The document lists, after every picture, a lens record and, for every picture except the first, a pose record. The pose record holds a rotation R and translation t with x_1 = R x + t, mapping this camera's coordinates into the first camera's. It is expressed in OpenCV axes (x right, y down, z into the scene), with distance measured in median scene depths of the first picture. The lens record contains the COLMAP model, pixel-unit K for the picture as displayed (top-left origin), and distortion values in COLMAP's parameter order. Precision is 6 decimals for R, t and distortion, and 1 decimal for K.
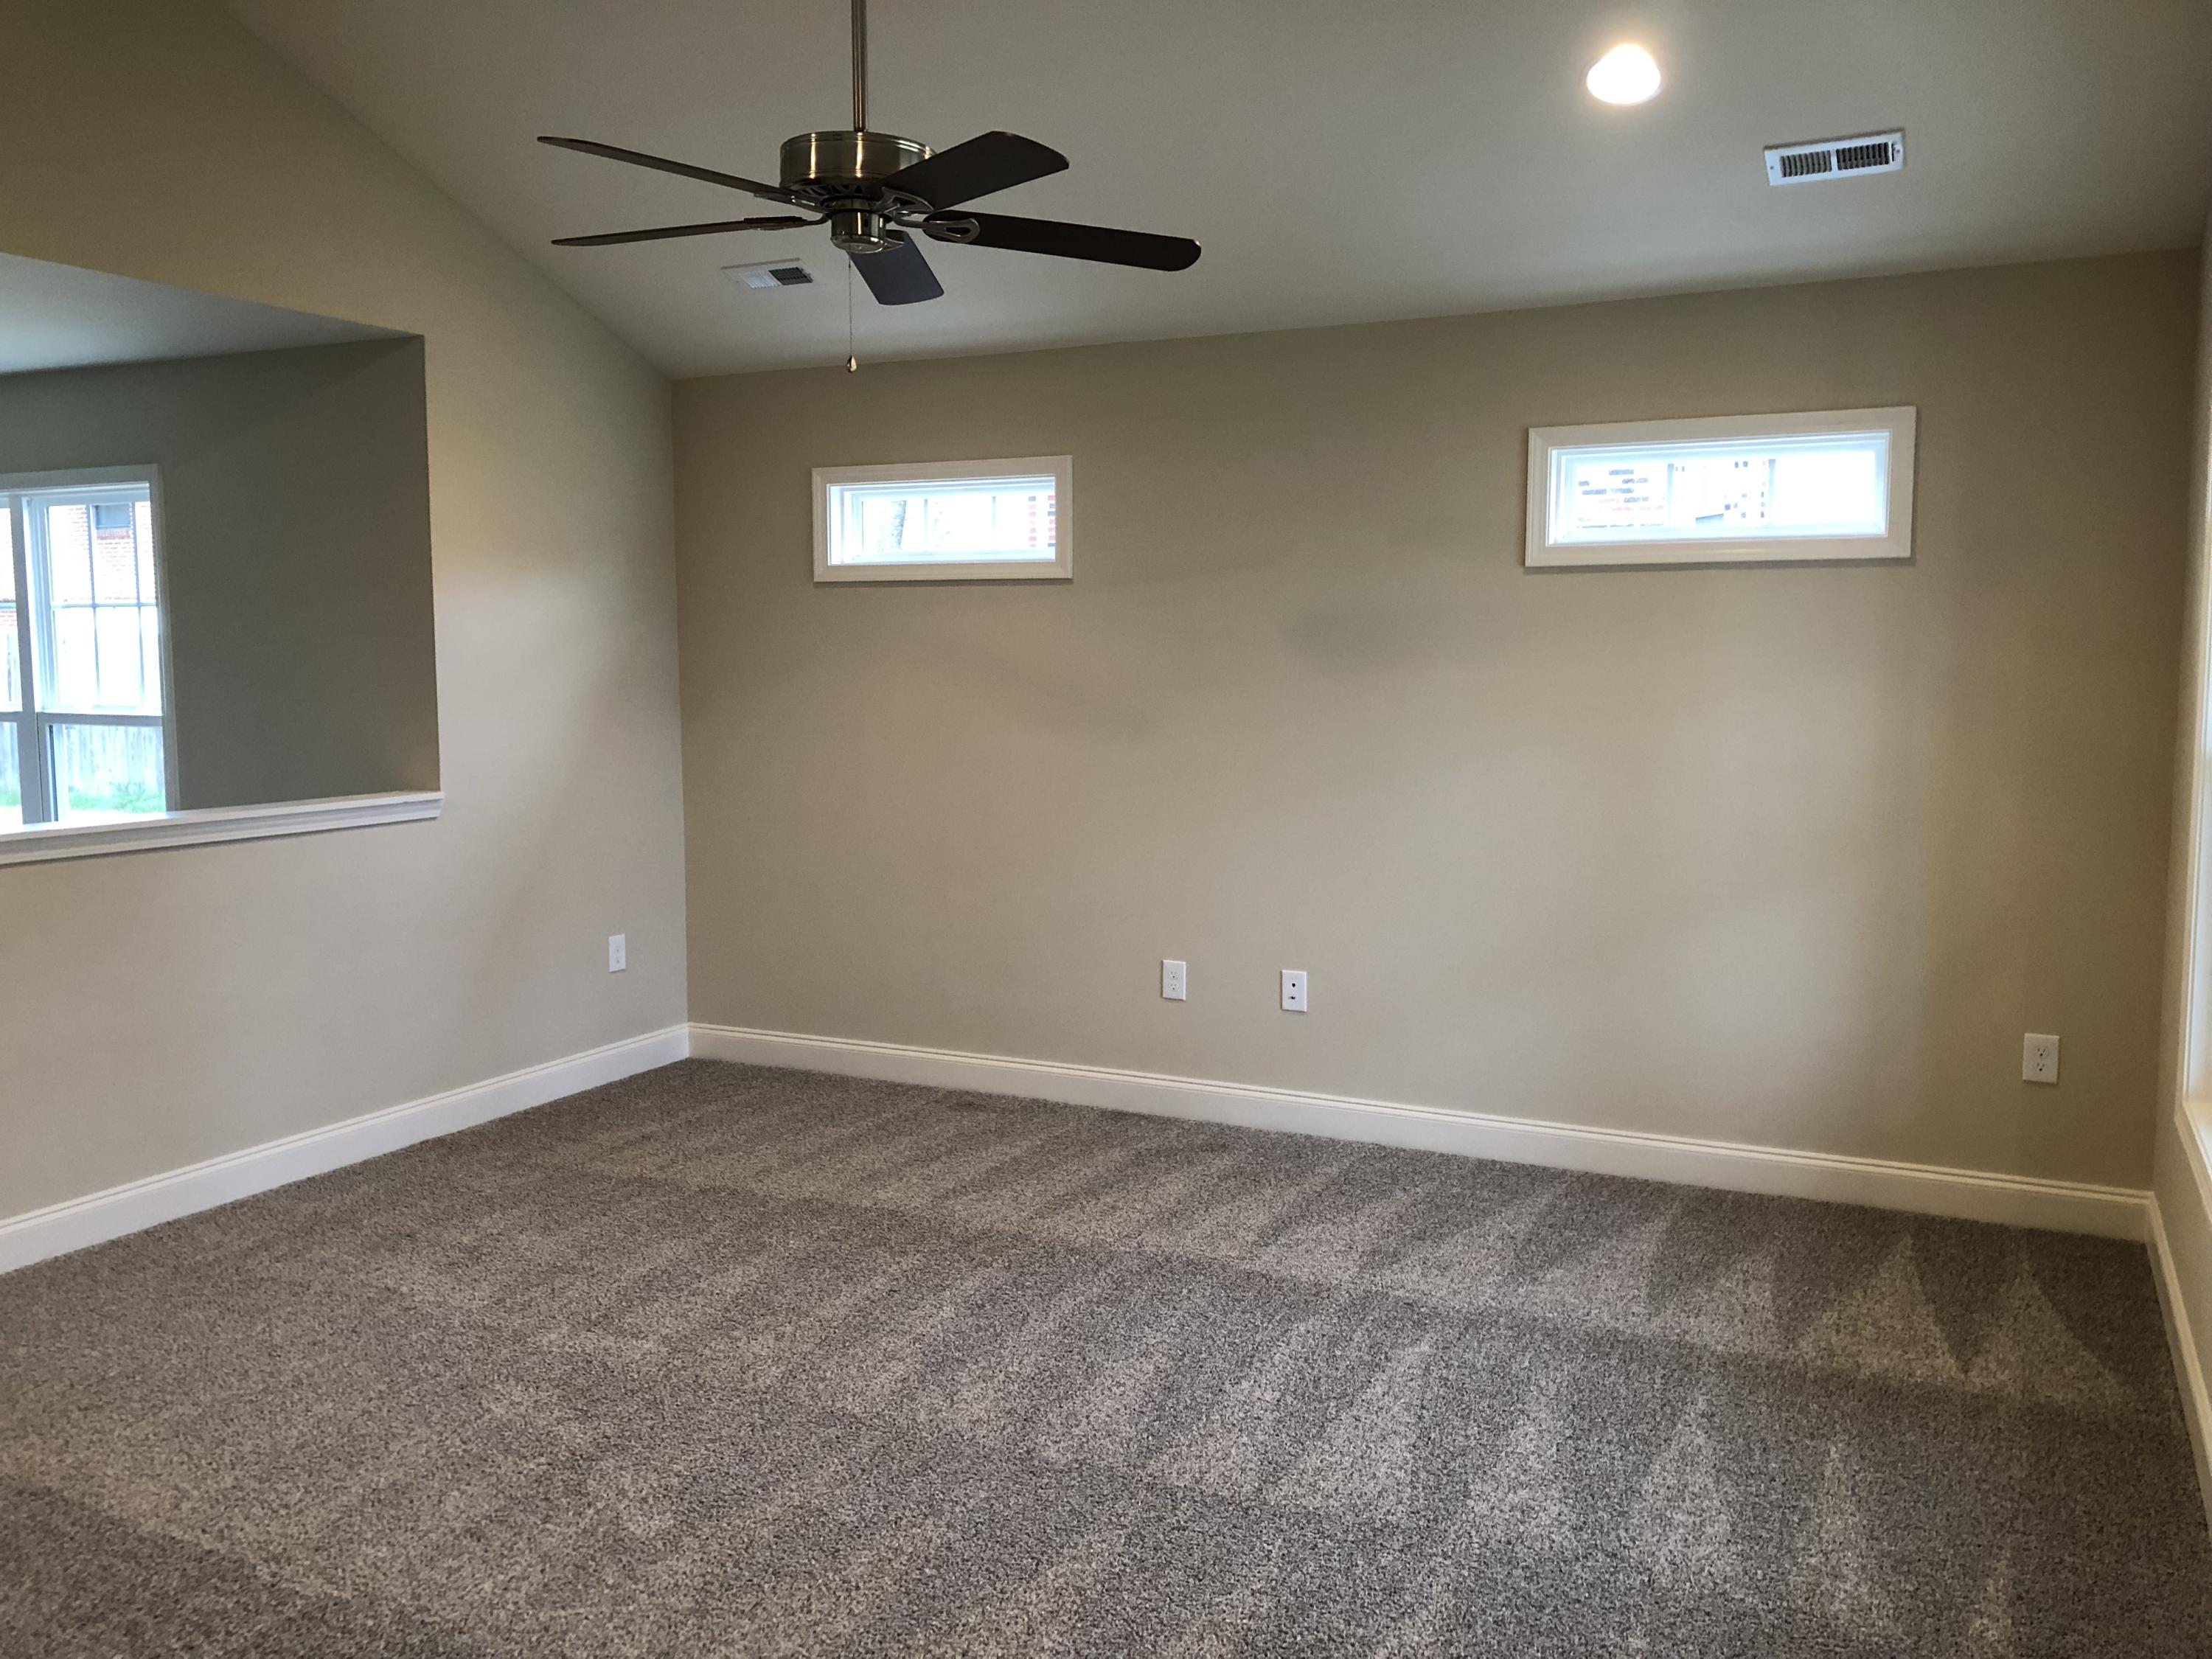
lens RADIAL K [[1795.6, 0, 1106.0], [0, 1795.6, 829.5], [0, 0, 1]] dist [0.025090, -0.002168]
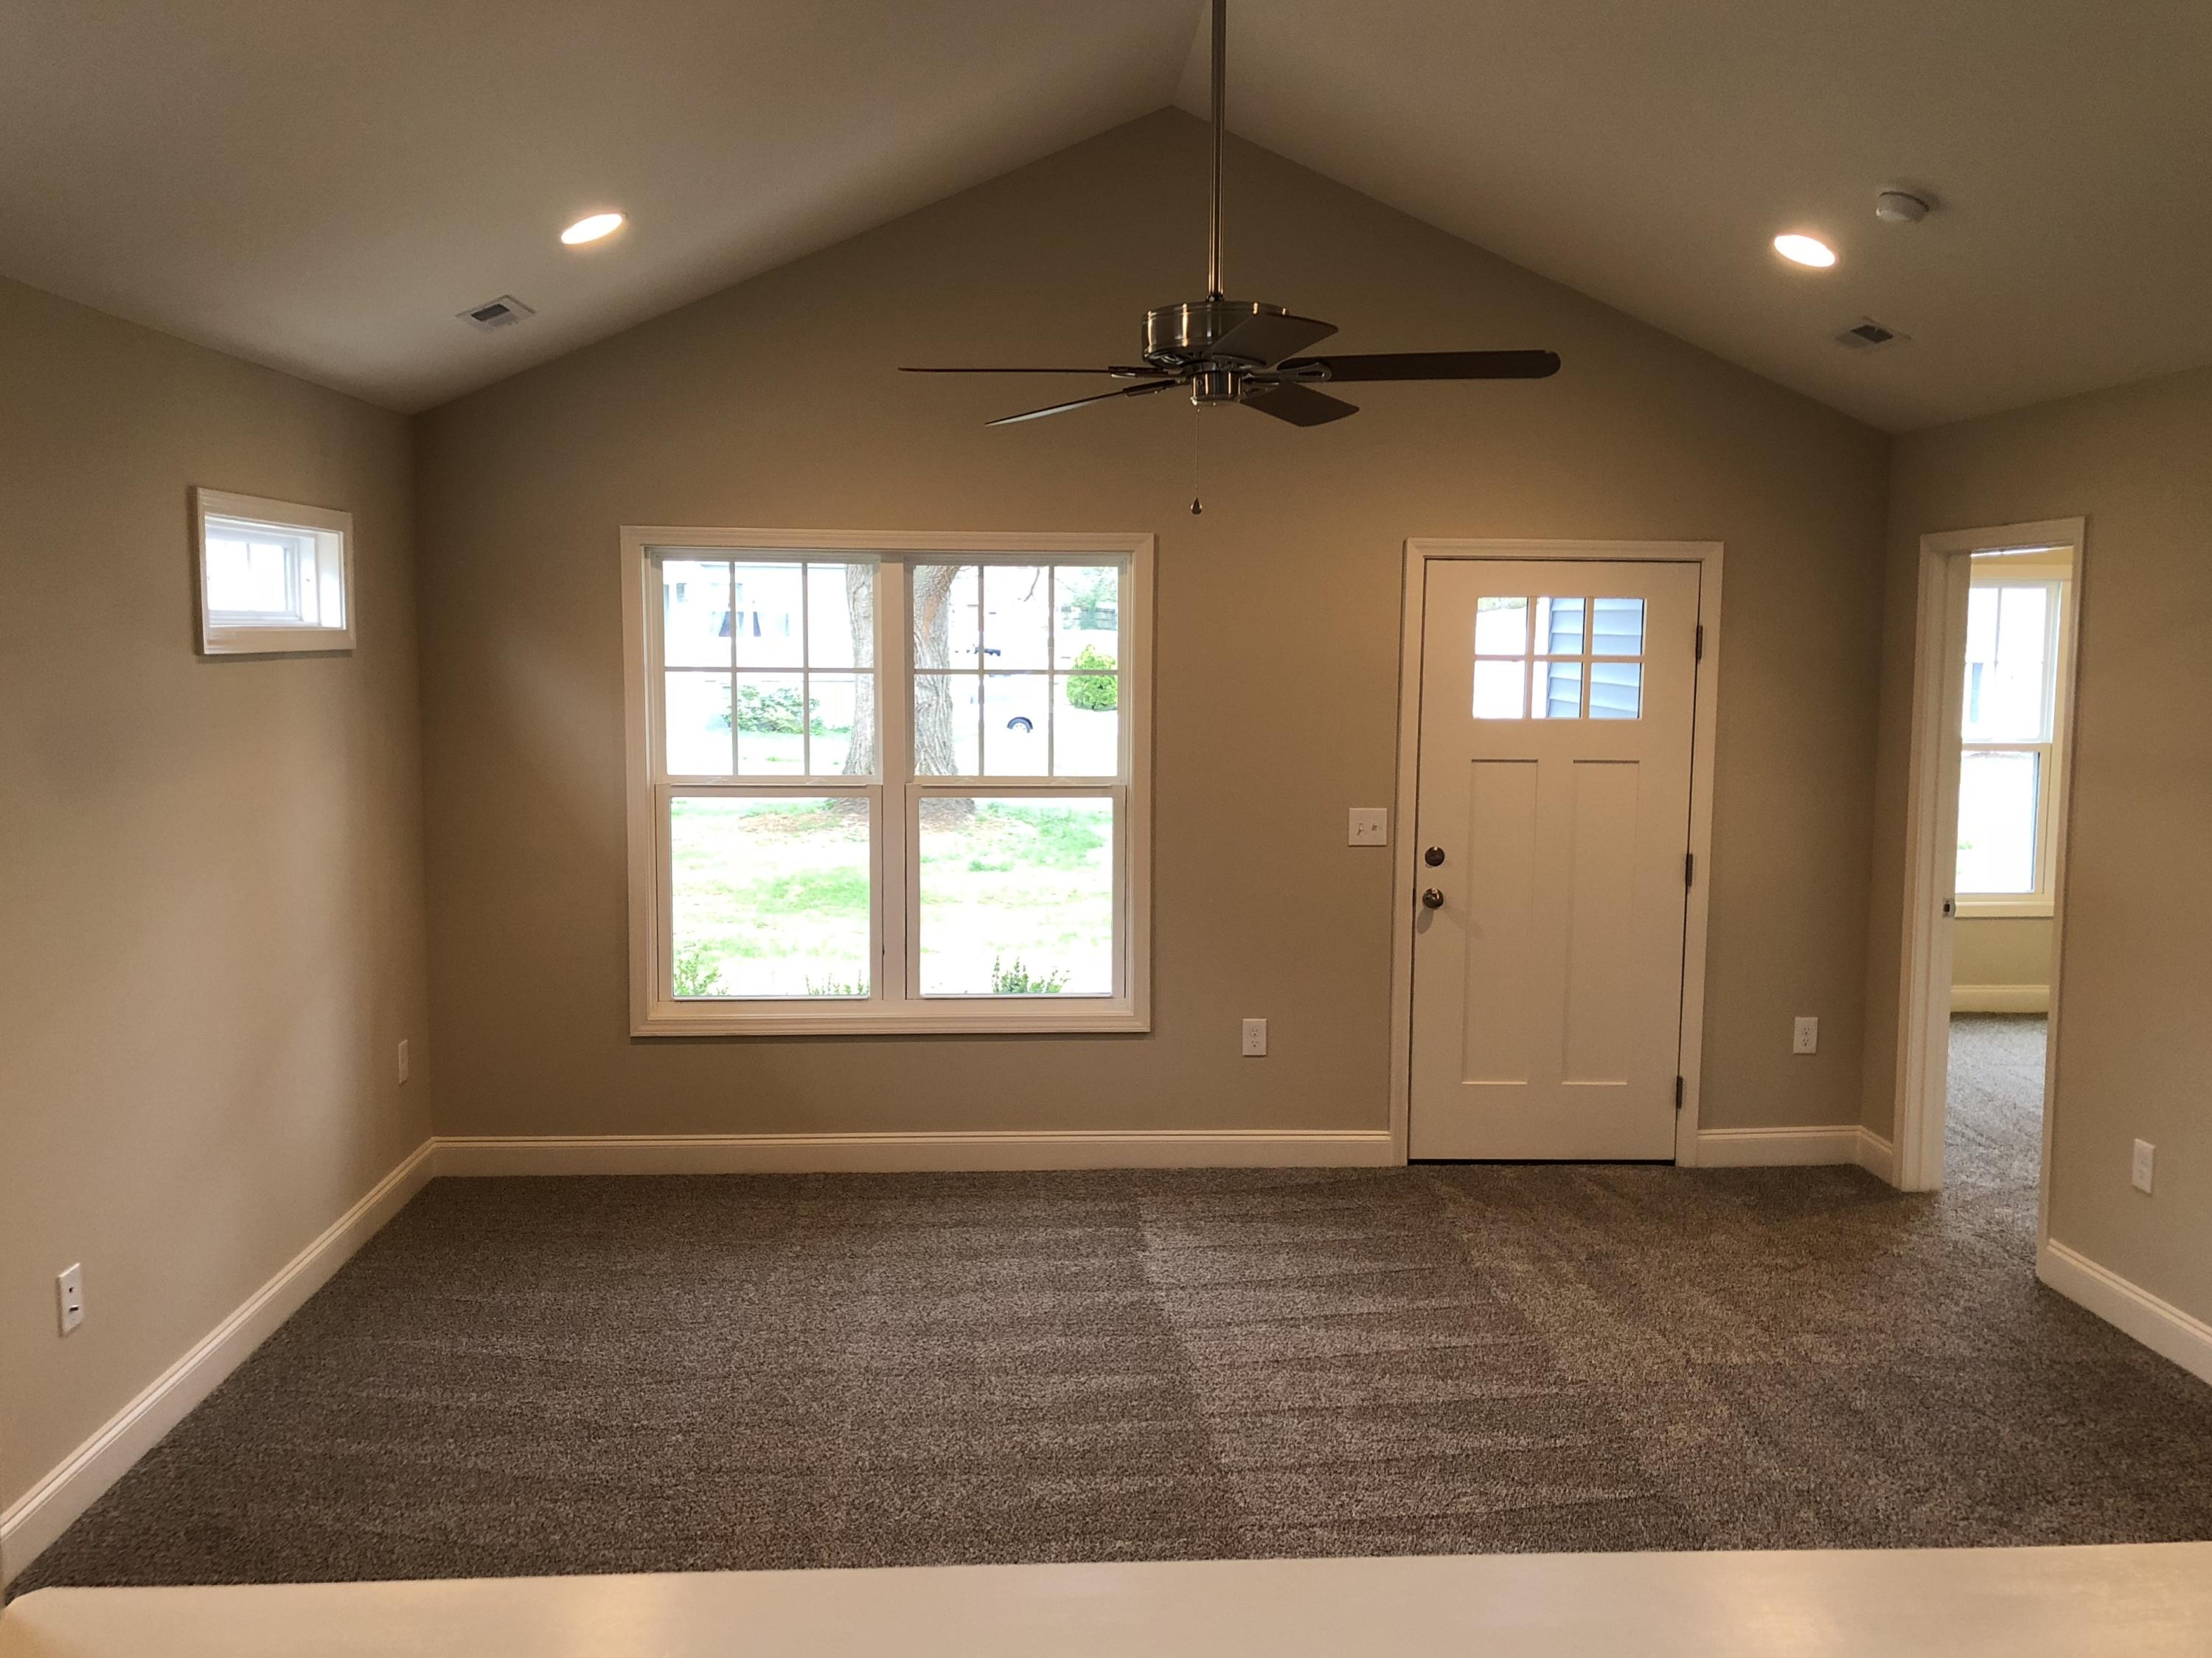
lens RADIAL K [[1846.6, 0, 1106.0], [0, 1846.6, 829.0], [0, 0, 1]] dist [0.036288, -0.004647]
pose [[-0.489646, -0.094543, 0.866781, -0.782003], [0.086056, 0.984010, 0.155943, -0.182139], [-0.867664, 0.150949, -0.473680, 1.165432]]
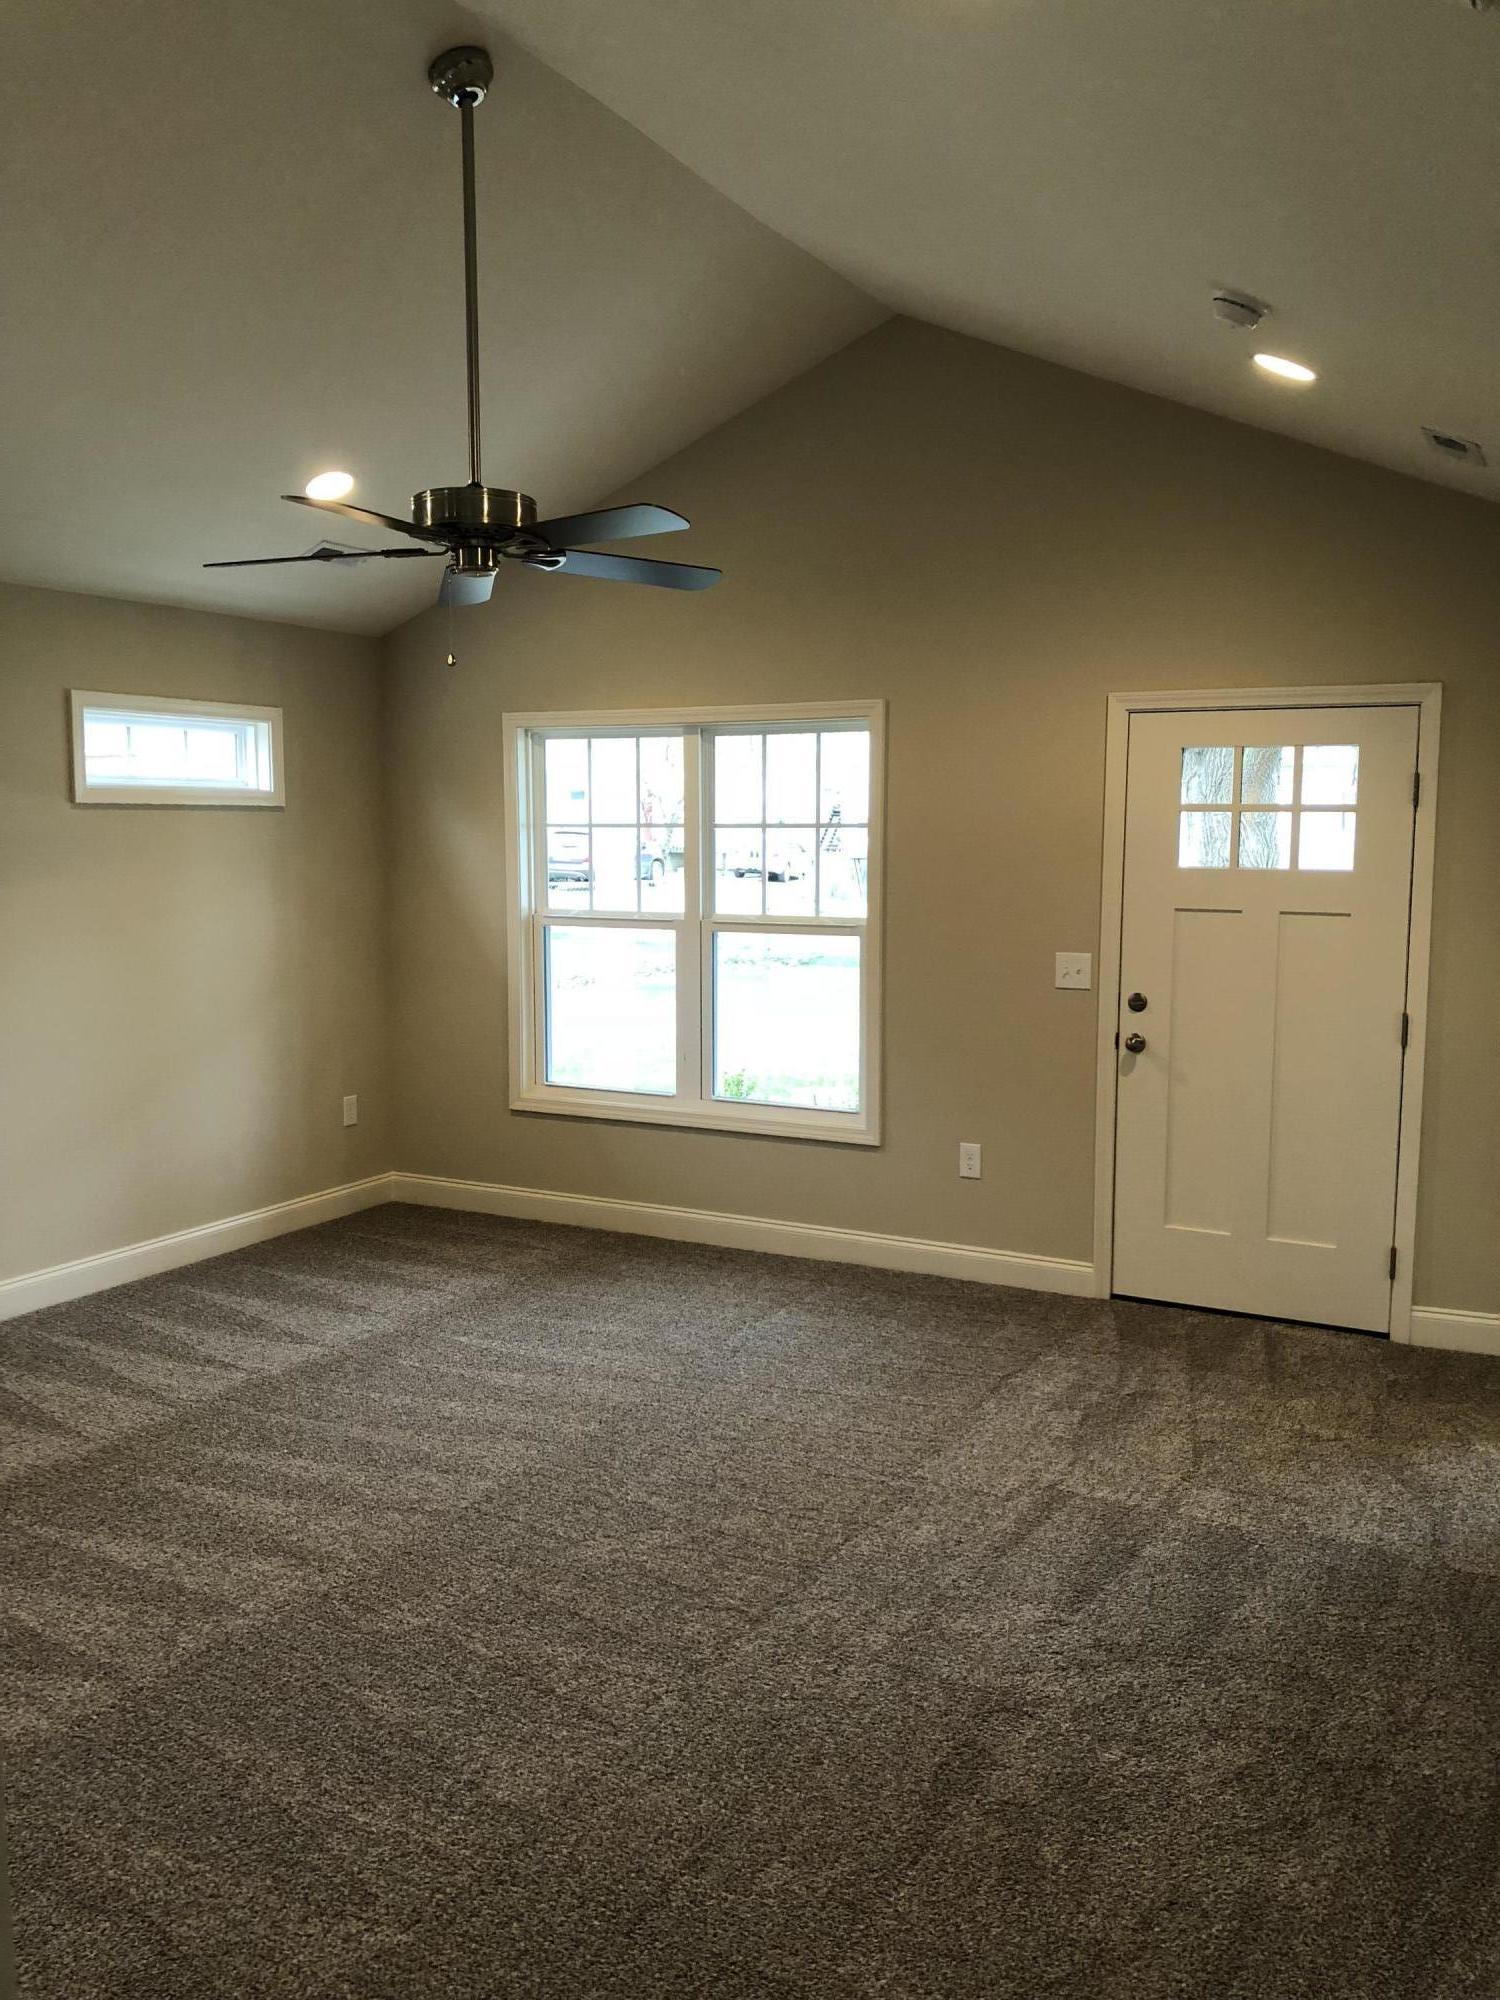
lens RADIAL K [[1623.5, 0, 750.0], [0, 1623.5, 1000.0], [0, 0, 1]] dist [0.025090, -0.002168]
pose [[0.024625, -0.101425, 0.994538, -0.953570], [0.101620, 0.989941, 0.098440, -0.084307], [-0.994518, 0.098641, 0.034684, 0.575776]]
